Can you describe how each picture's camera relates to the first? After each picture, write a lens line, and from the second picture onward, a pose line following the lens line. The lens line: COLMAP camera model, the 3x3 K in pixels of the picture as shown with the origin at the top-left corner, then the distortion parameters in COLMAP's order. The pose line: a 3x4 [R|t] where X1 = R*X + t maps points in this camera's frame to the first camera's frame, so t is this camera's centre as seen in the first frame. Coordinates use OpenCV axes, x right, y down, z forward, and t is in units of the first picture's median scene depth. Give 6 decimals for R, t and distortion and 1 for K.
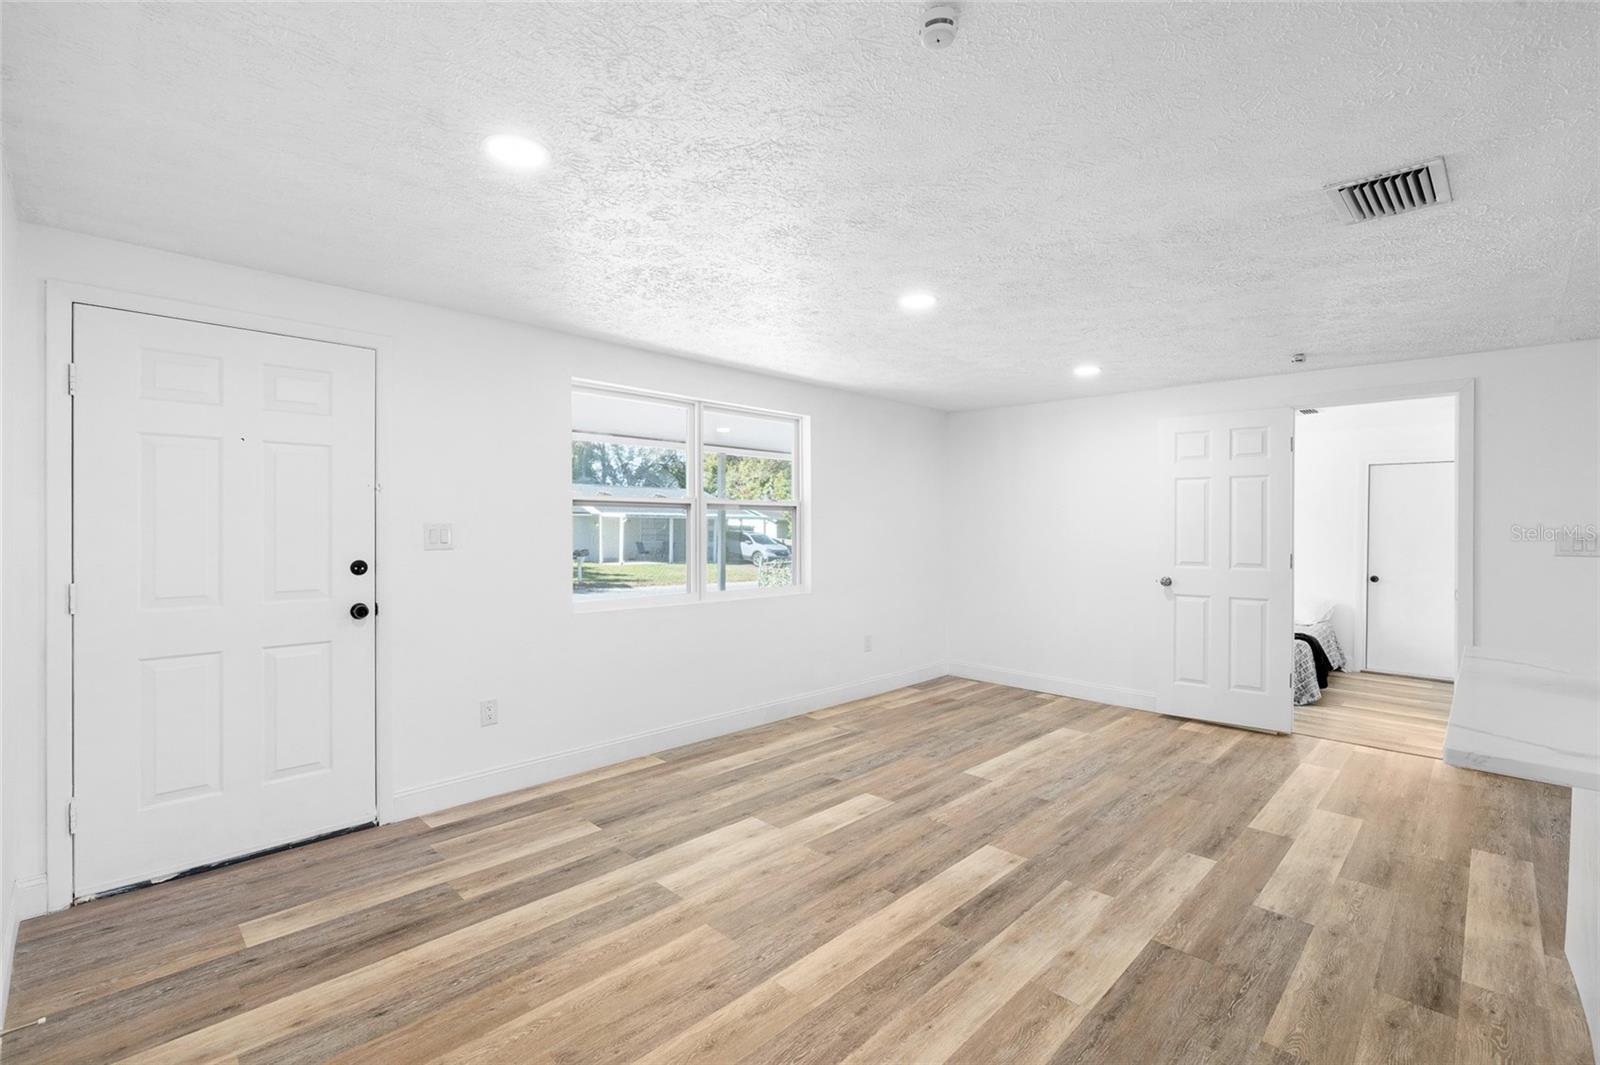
lens RADIAL K [[715.6, 0, 801.4], [0, 715.6, 531.3], [0, 0, 1]] dist [-0.008690, 0.001132]
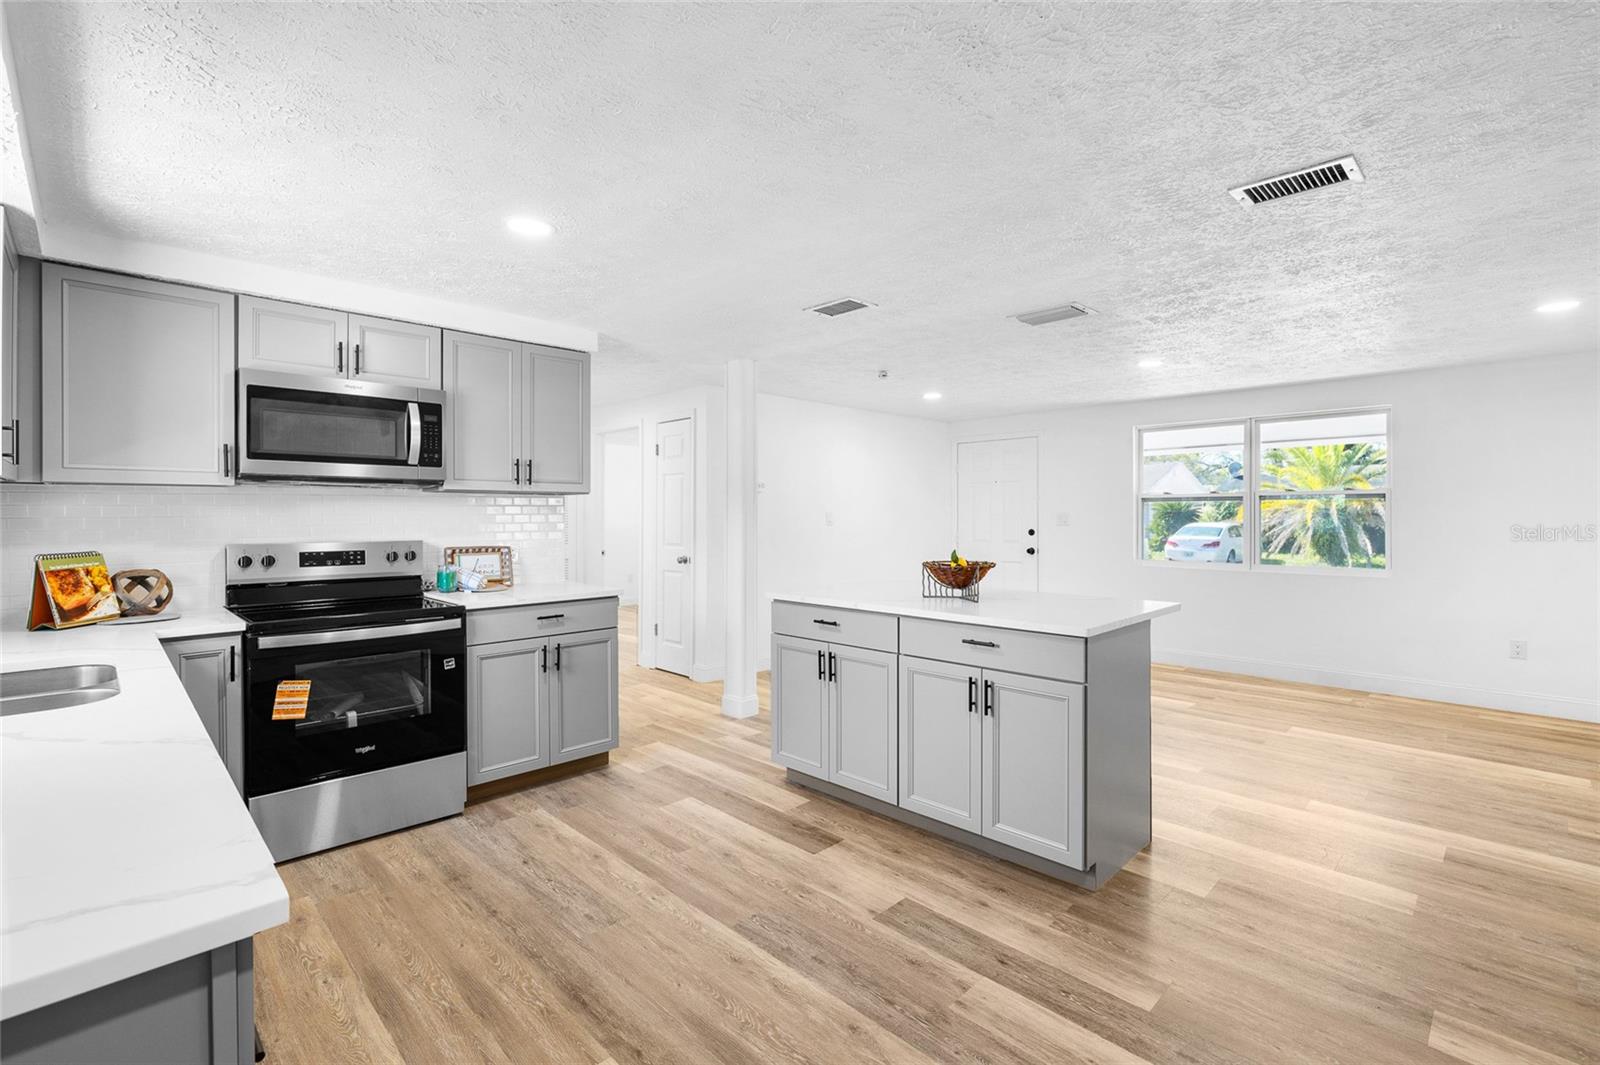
lens RADIAL K [[715.6, 0, 801.0], [0, 715.6, 523.1], [0, 0, 1]] dist [-0.008690, 0.001132]
pose [[-0.020612, 0.004400, -0.999778, 1.819962], [-0.008819, 0.999951, 0.004583, 0.017234], [0.999749, 0.008911, -0.020572, 0.306323]]
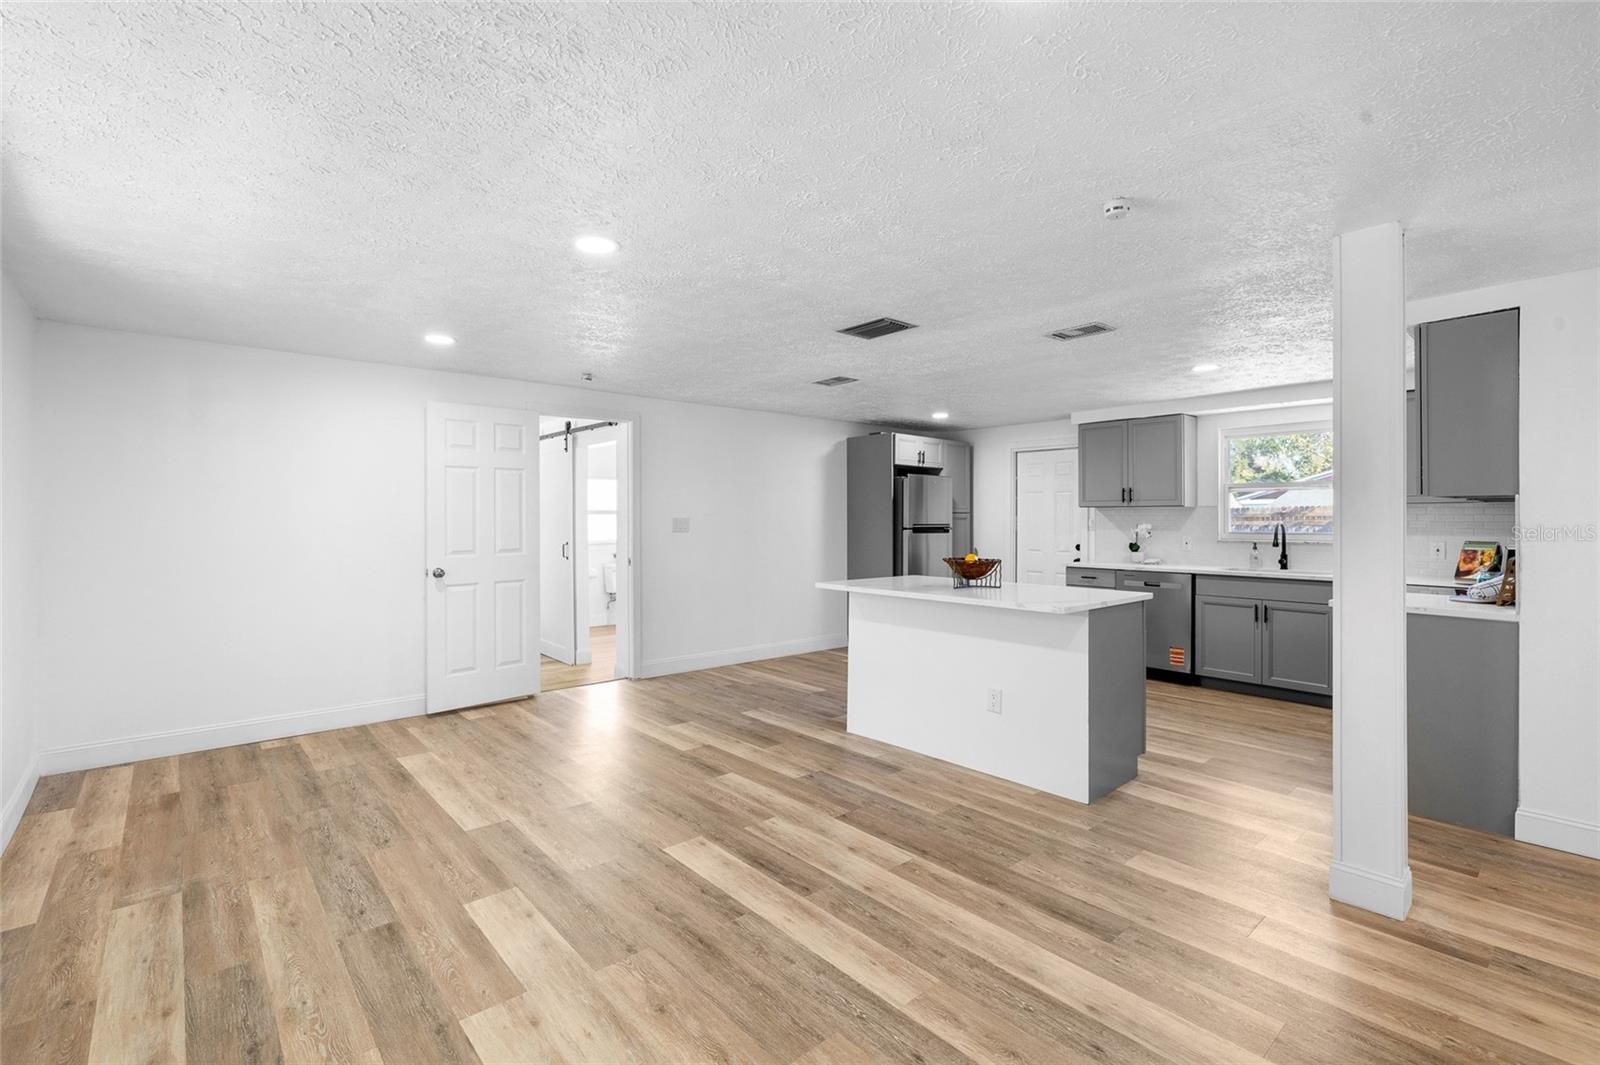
lens RADIAL K [[715.6, 0, 805.0], [0, 715.6, 525.5], [0, 0, 1]] dist [-0.008690, 0.001132]
pose [[0.070762, -0.019959, 0.997294, -0.686320], [0.009623, 0.999767, 0.019326, -0.012973], [-0.997447, 0.008229, 0.070937, 0.750111]]
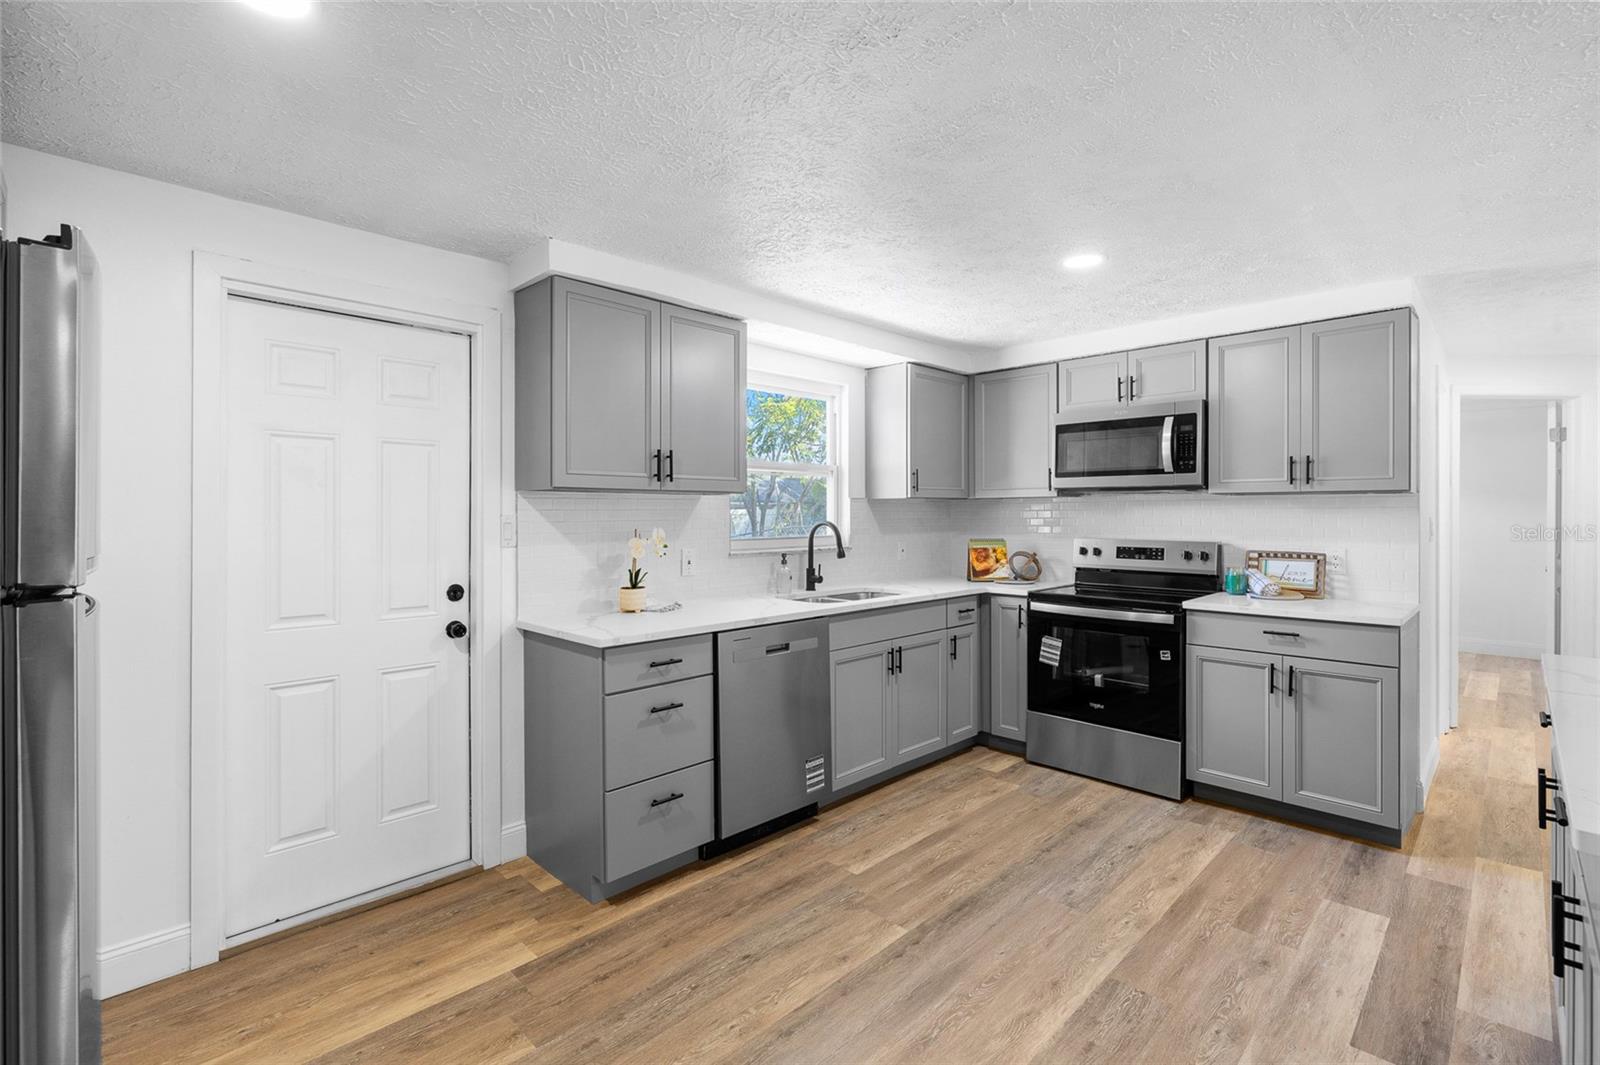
lens RADIAL K [[715.6, 0, 795.9], [0, 715.6, 523.5], [0, 0, 1]] dist [-0.008690, 0.001132]
pose [[-0.999757, -0.008477, 0.020350, 1.340609], [-0.008021, 0.999718, 0.022364, 0.002651], [-0.020534, 0.022195, -0.999543, 0.918991]]
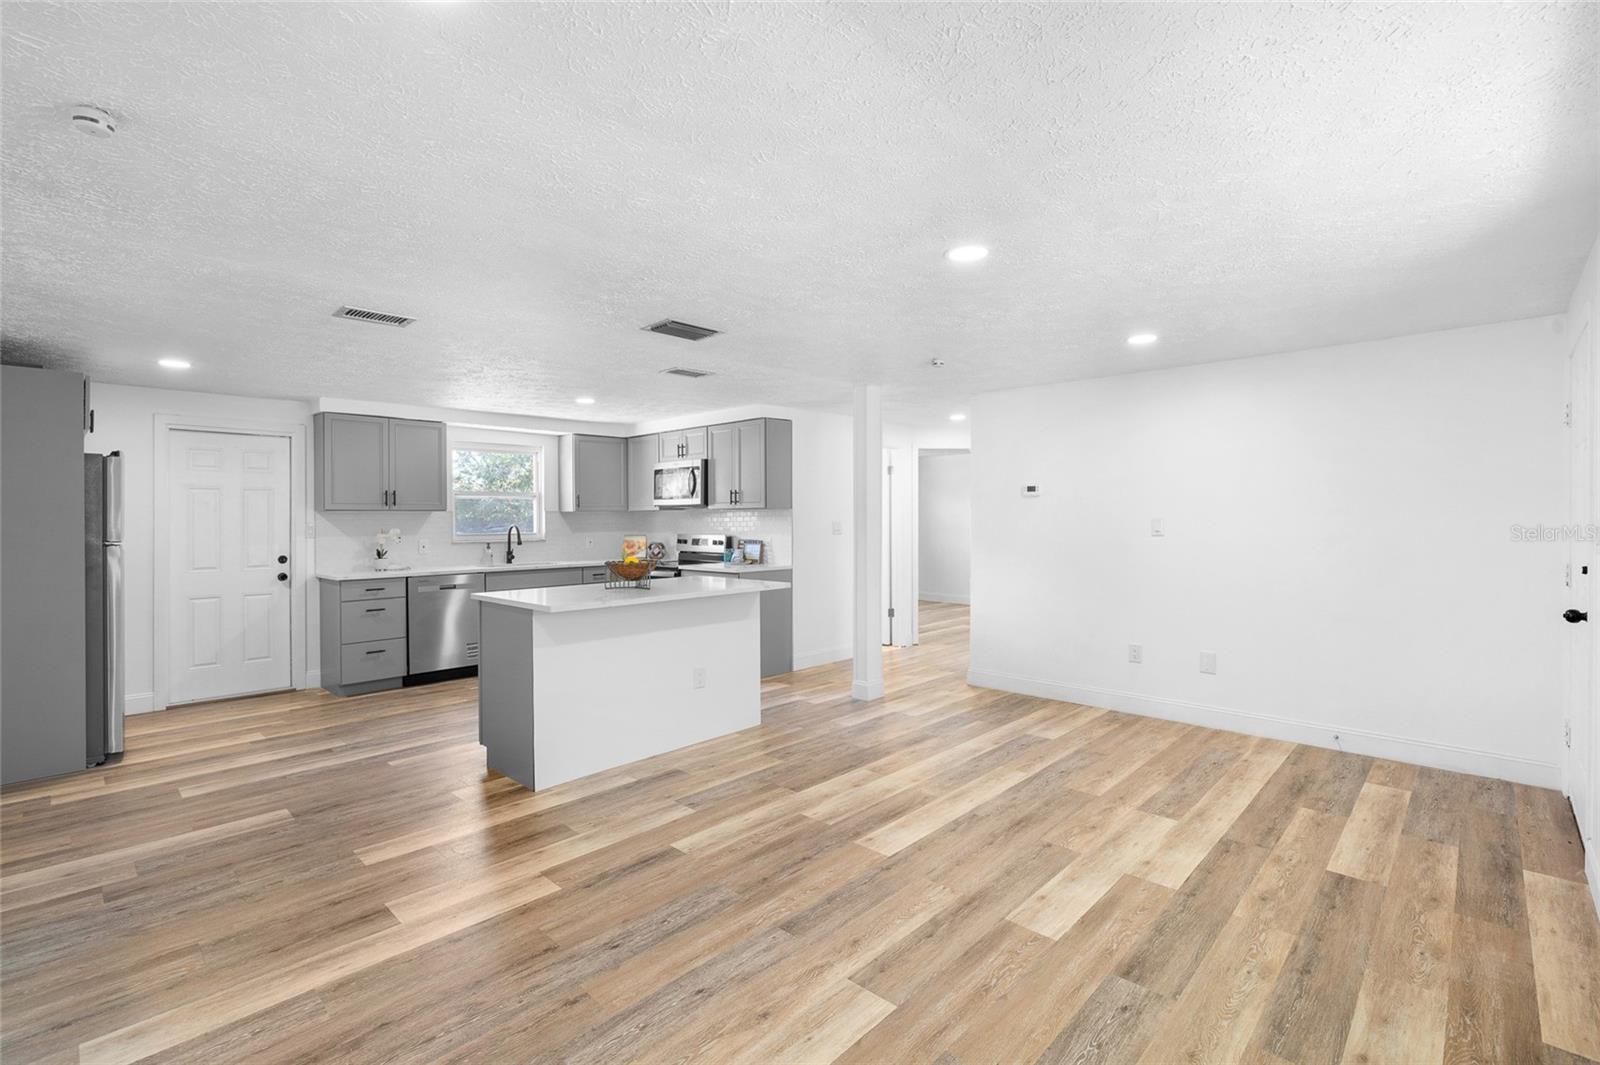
lens RADIAL K [[715.6, 0, 798.9], [0, 715.6, 523.9], [0, 0, 1]] dist [-0.008690, 0.001132]
pose [[-0.999961, -0.002878, -0.008349, 0.395970], [-0.003017, 0.999857, 0.016635, -0.017709], [0.008300, 0.016659, -0.999827, 1.973086]]
